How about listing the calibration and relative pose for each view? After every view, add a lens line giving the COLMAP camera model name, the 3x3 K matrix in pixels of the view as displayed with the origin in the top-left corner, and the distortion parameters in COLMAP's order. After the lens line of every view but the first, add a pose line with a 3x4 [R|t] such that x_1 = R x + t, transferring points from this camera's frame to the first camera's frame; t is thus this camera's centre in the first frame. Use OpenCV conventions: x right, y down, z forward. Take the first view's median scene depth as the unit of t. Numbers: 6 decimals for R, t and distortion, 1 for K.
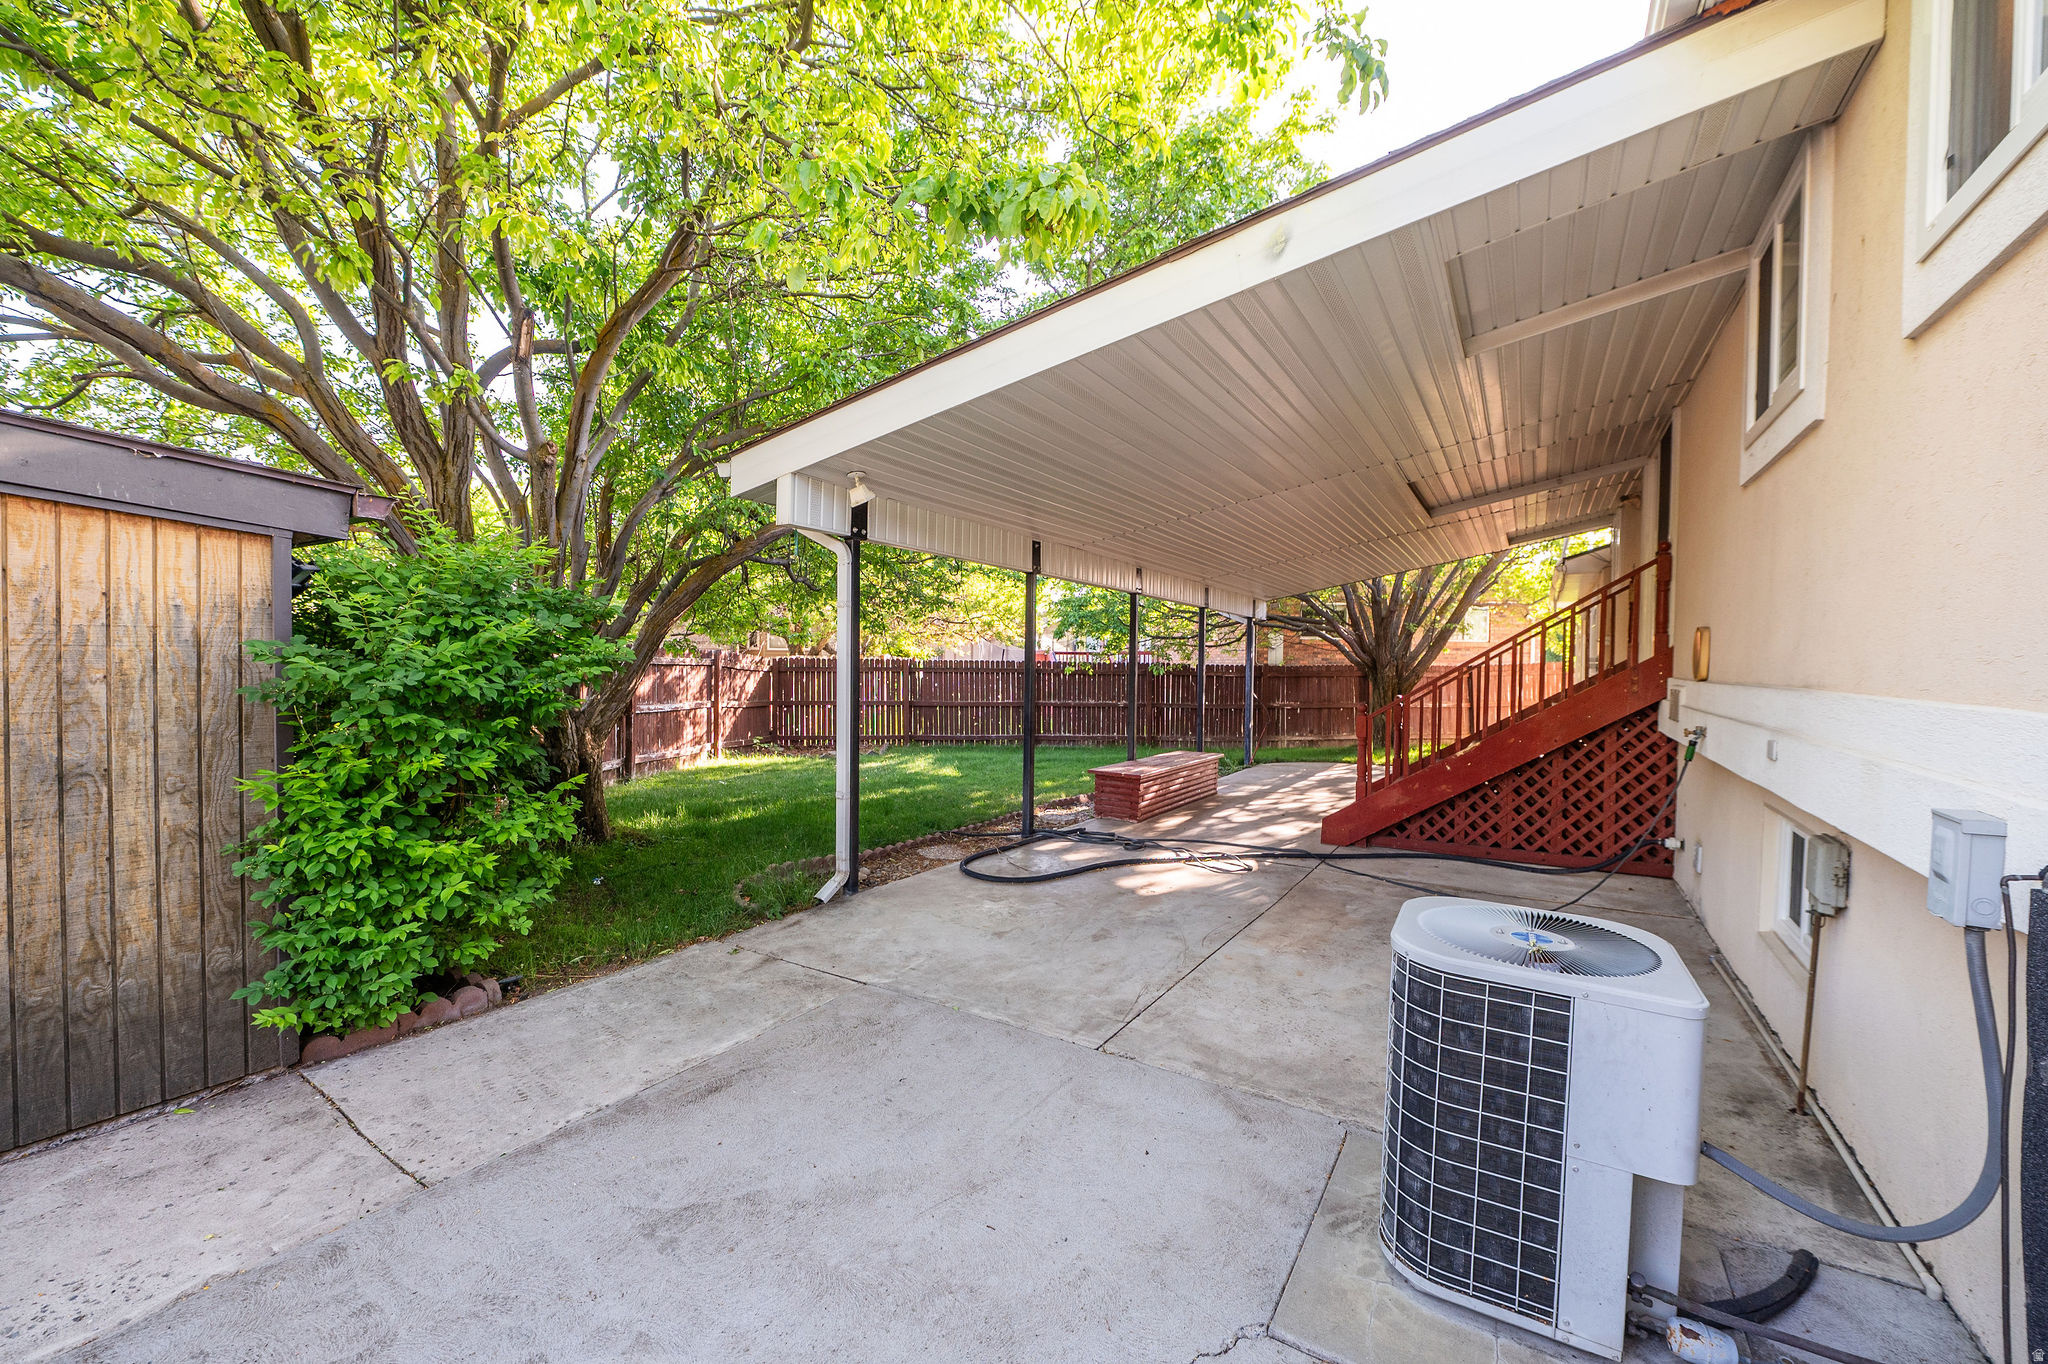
lens RADIAL K [[828.0, 0, 1022.2], [0, 828.0, 679.0], [0, 0, 1]] dist [0.073872, 0.000038]
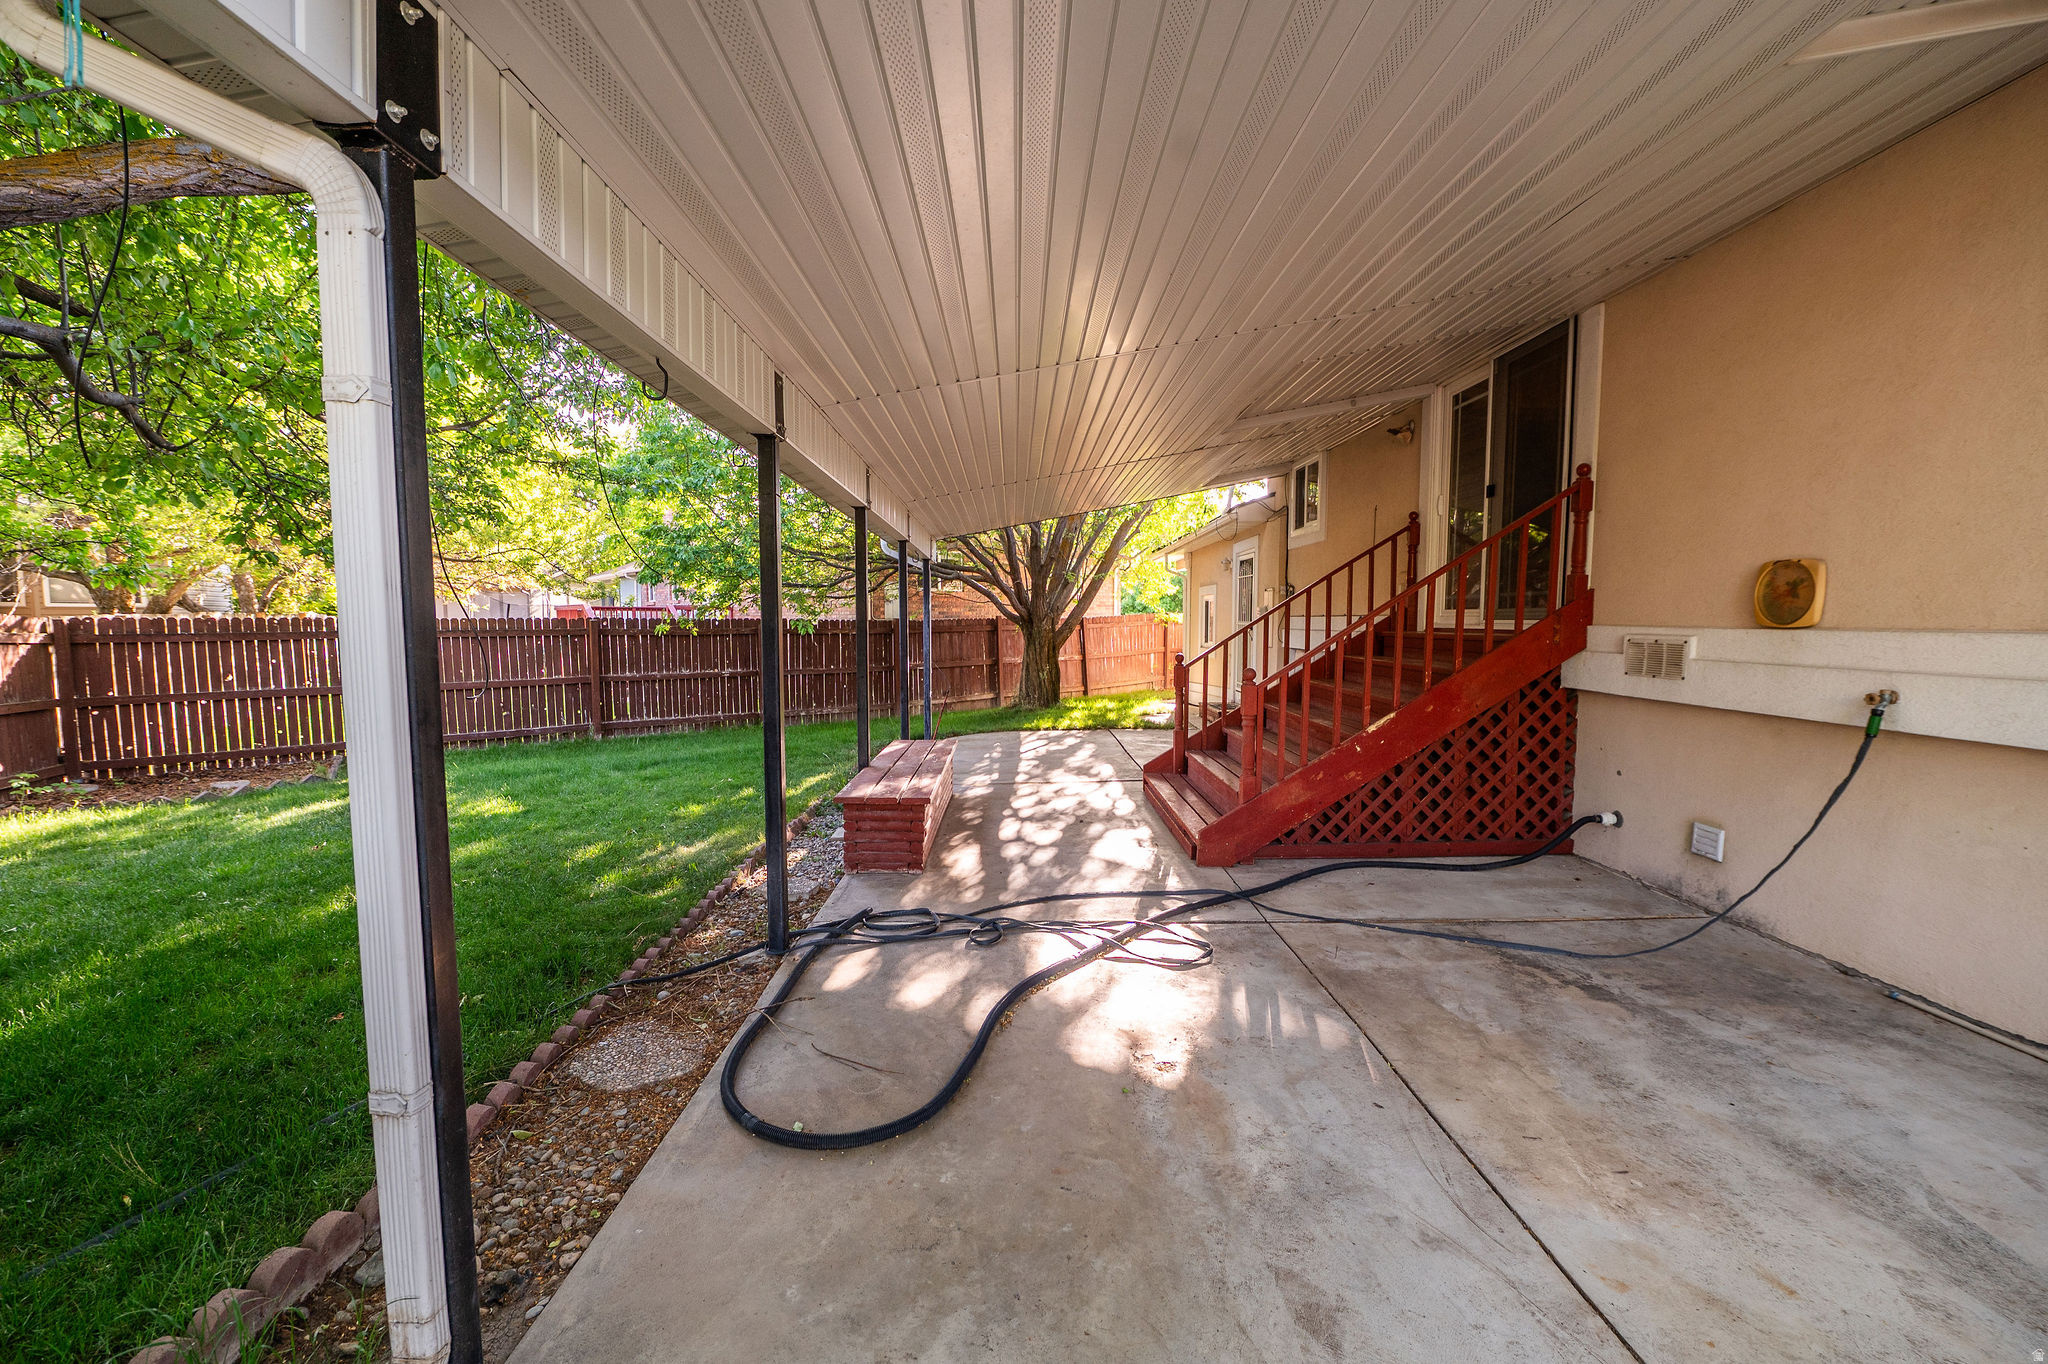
lens RADIAL K [[826.5, 0, 1037.9], [0, 826.5, 678.3], [0, 0, 1]] dist [-0.009664, 0.000201]
pose [[0.836609, -0.050372, 0.545480, -0.069663], [0.021921, 0.998044, 0.058542, -0.004576], [-0.547362, -0.037019, 0.836077, 0.257768]]
